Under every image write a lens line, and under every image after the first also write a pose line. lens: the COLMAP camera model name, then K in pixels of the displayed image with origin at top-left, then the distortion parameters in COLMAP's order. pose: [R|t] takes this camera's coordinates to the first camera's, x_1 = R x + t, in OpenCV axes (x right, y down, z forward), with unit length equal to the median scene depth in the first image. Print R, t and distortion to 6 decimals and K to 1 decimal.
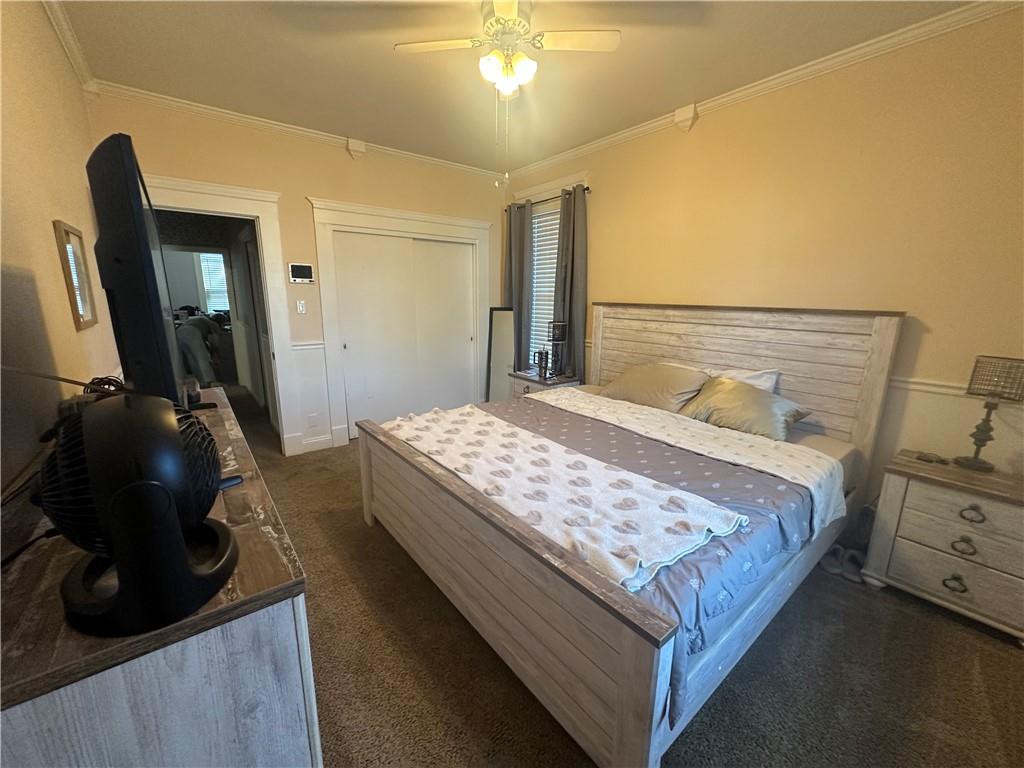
lens RADIAL K [[409.1, 0, 517.3], [0, 409.1, 386.1], [0, 0, 1]] dist [0.002535, -0.000556]
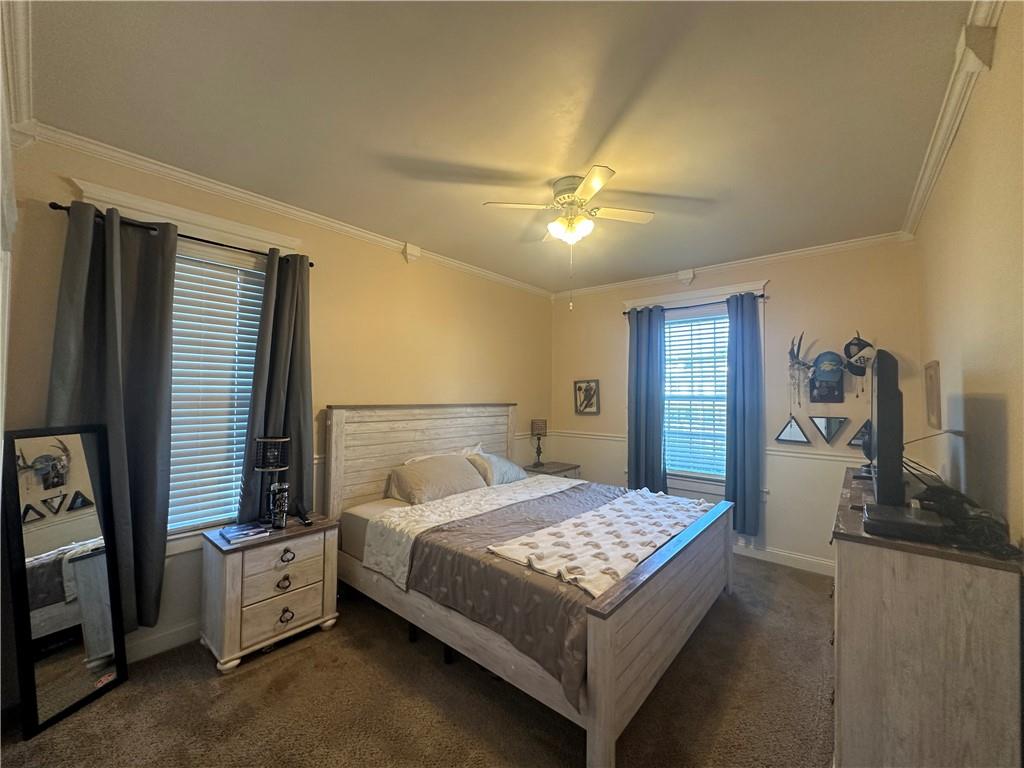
lens RADIAL K [[409.1, 0, 515.8], [0, 409.1, 379.9], [0, 0, 1]] dist [0.002535, -0.000556]
pose [[-0.183946, 0.027014, 0.982565, -0.784860], [0.210862, 0.977435, 0.012603, -0.225691], [-0.960053, 0.209504, -0.185492, 0.953497]]
